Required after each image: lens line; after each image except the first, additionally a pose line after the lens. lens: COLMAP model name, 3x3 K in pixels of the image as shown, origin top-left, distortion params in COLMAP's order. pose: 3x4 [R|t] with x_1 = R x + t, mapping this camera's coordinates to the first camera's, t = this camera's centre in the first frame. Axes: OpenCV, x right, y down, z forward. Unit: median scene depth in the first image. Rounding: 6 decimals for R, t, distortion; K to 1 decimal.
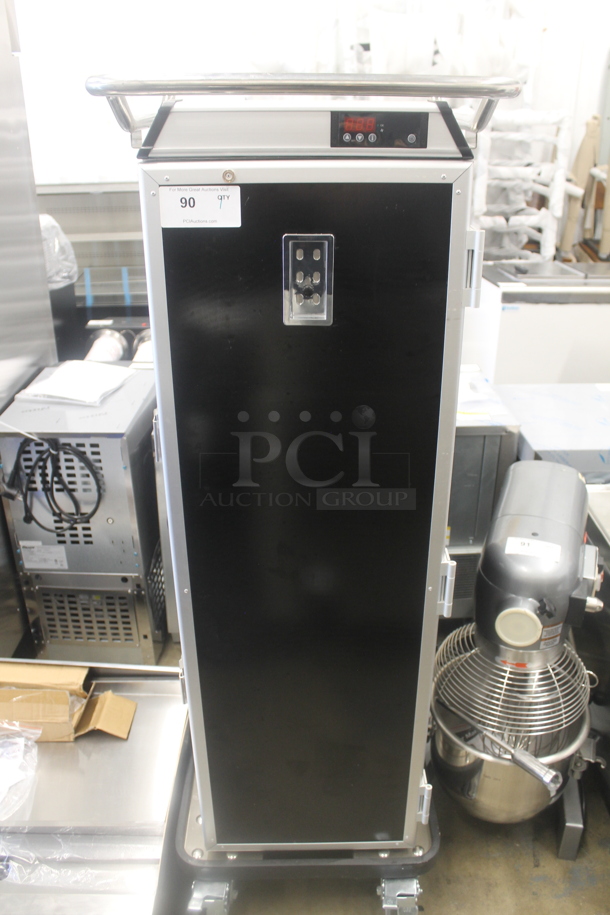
lens RADIAL K [[760.9, 0, 305.0], [0, 760.9, 457.5], [0, 0, 1]] dist [0.004193, 0.004350]
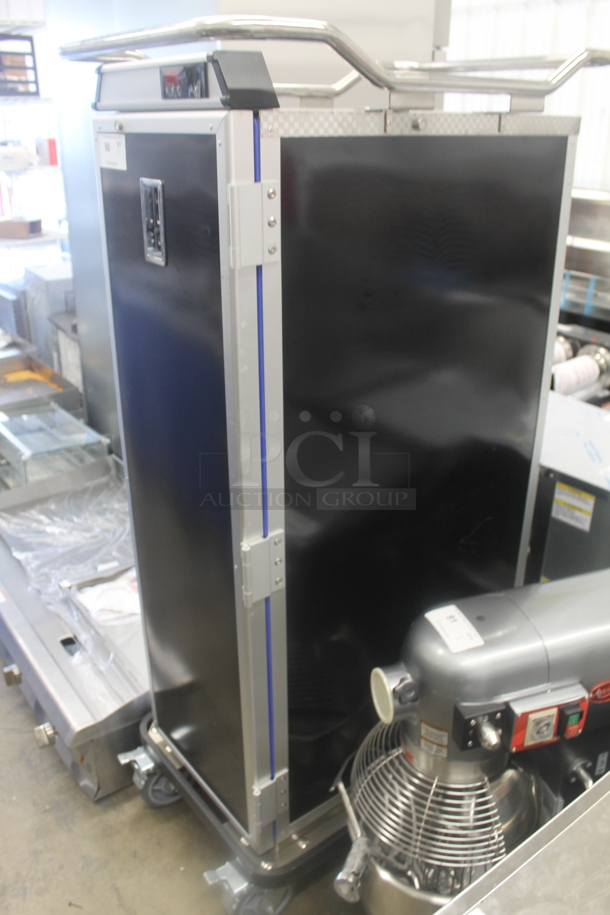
lens RADIAL K [[760.9, 0, 305.0], [0, 760.9, 457.5], [0, 0, 1]] dist [0.004193, 0.004350]
pose [[0.599033, 0.321703, -0.733257, 1.133953], [-0.351876, 0.928345, 0.119830, -0.130386], [0.719265, 0.186233, 0.669309, 0.504317]]
